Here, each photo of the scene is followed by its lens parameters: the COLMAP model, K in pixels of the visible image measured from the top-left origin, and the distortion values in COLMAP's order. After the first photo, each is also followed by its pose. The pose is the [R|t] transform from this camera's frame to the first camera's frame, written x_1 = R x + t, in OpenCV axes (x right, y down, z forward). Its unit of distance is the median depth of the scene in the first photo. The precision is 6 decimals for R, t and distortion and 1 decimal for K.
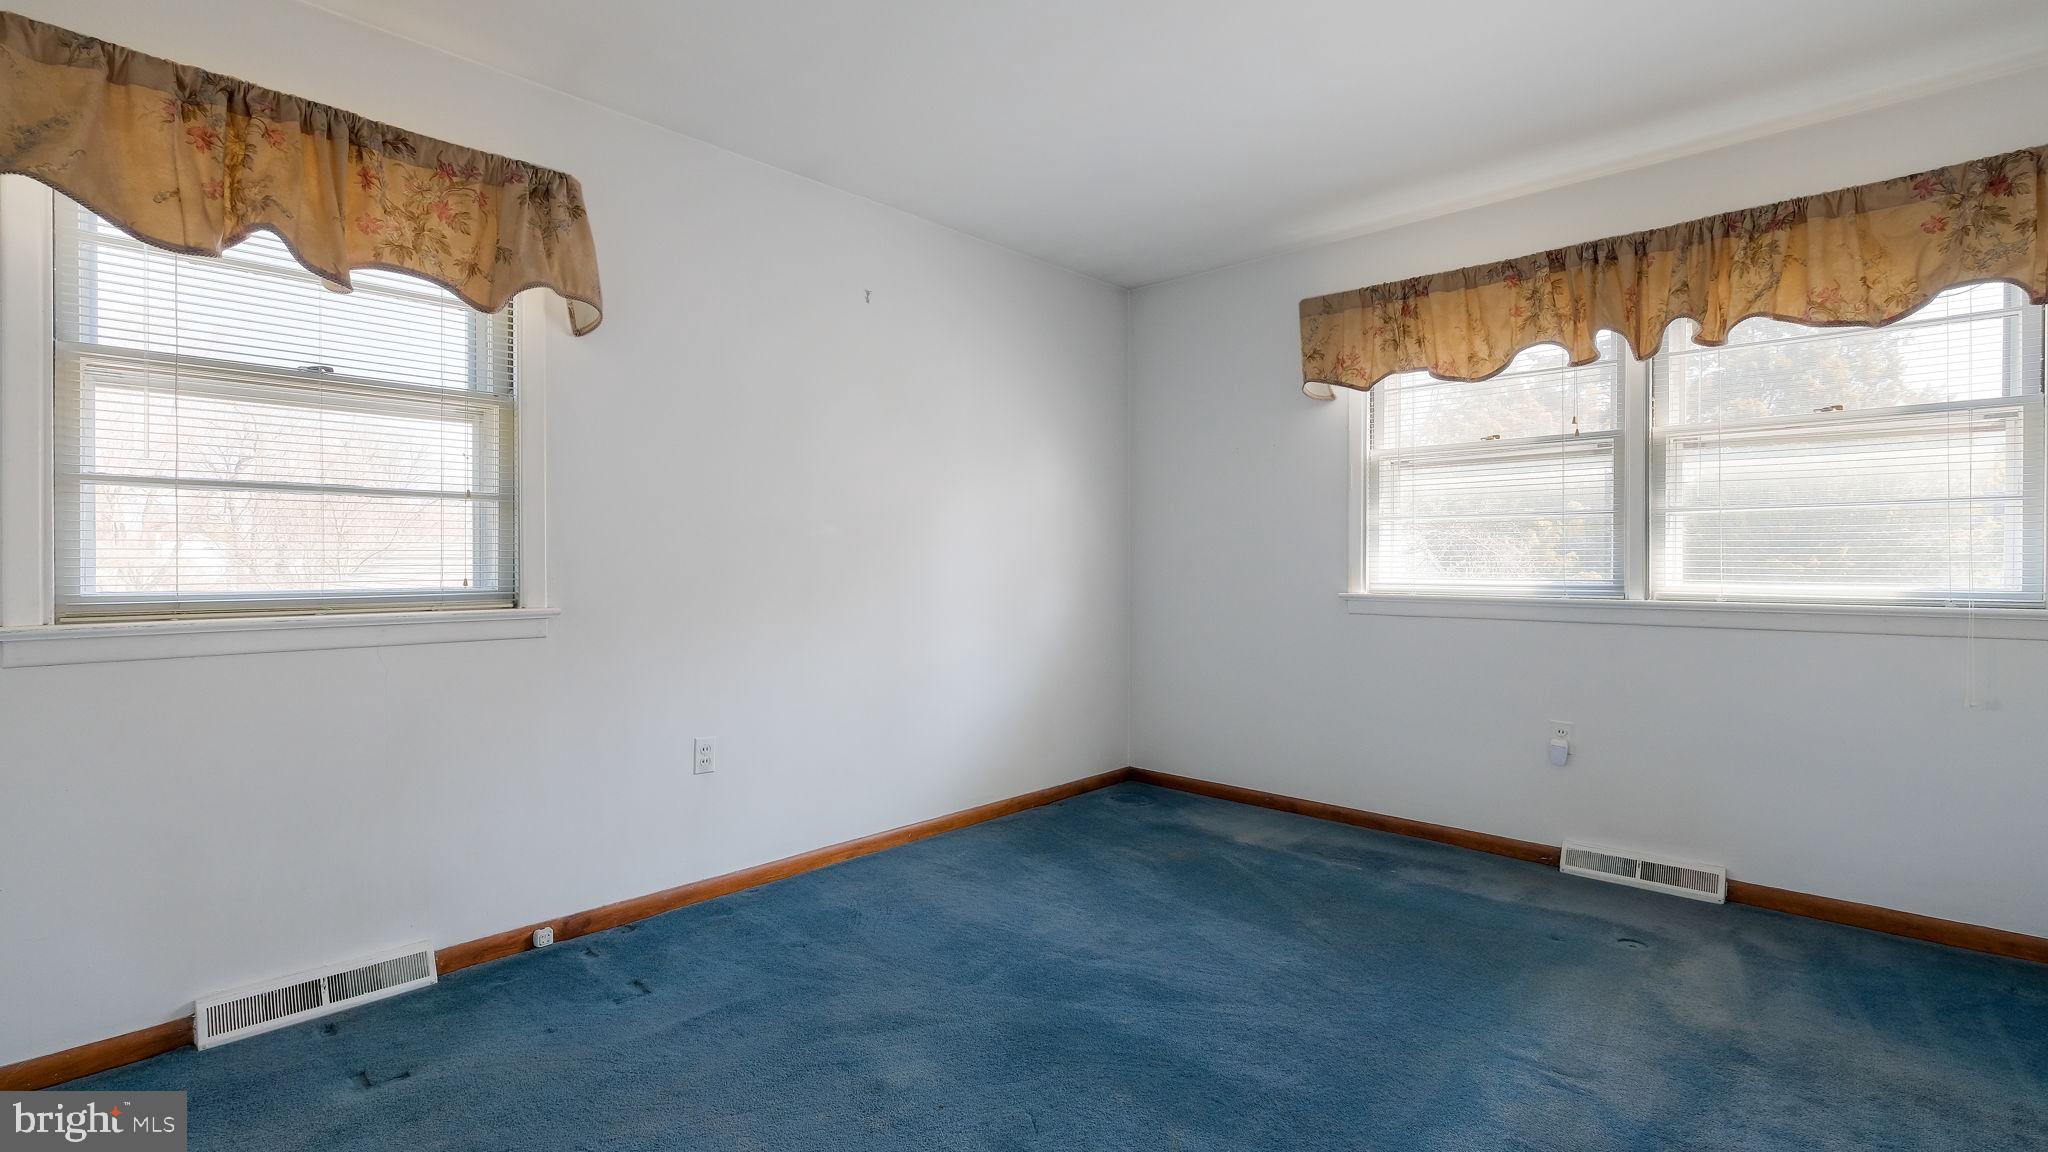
lens RADIAL K [[906.3, 0, 1014.3], [0, 906.3, 566.4], [0, 0, 1]] dist [-0.002113, 0.000395]
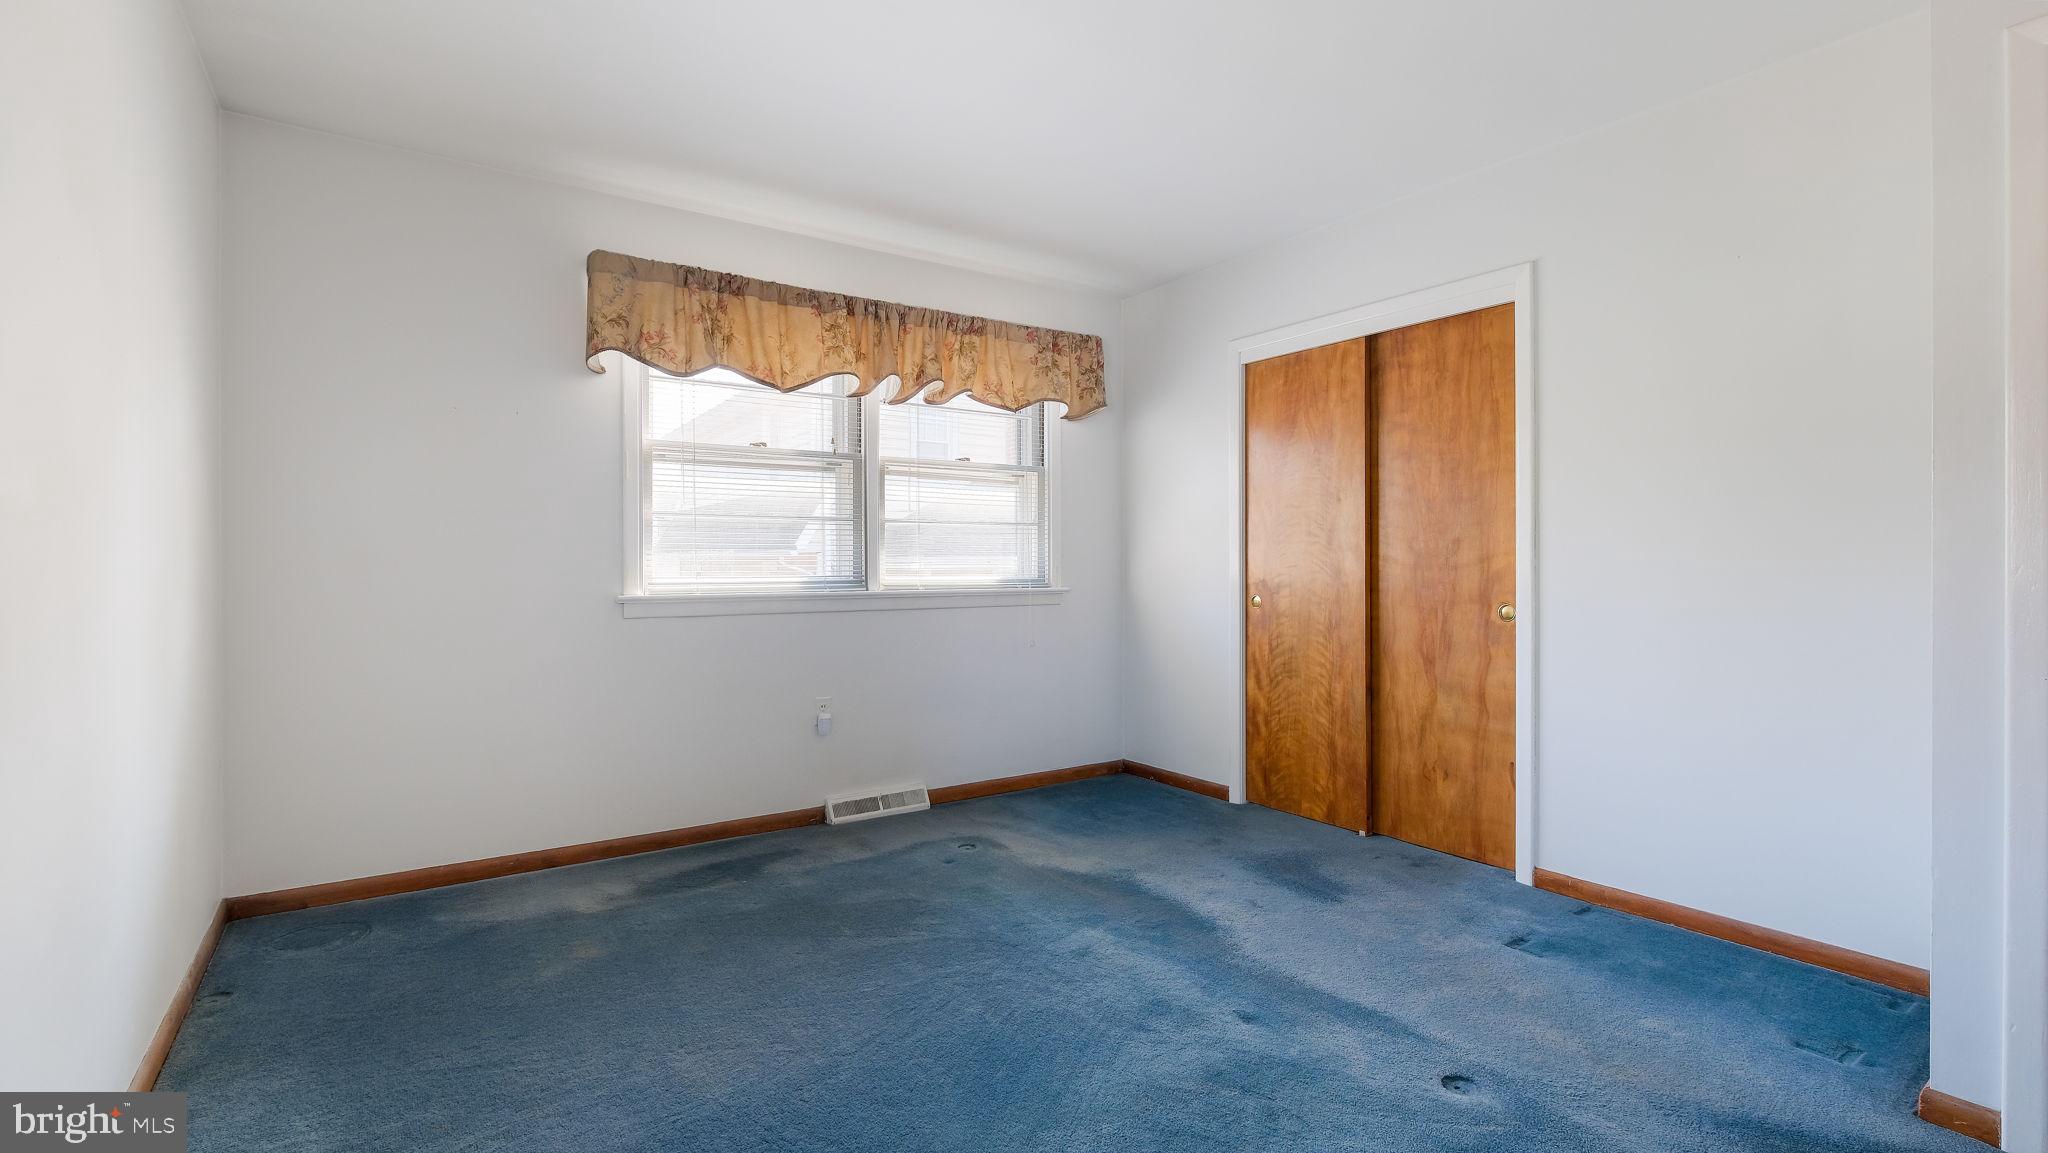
lens RADIAL K [[906.3, 0, 1014.3], [0, 906.3, 566.9], [0, 0, 1]] dist [-0.002113, 0.000395]
pose [[0.230095, -0.008793, 0.973128, -0.484339], [0.001165, 0.999961, 0.008760, -0.007507], [-0.973168, -0.000883, 0.230096, 0.503042]]
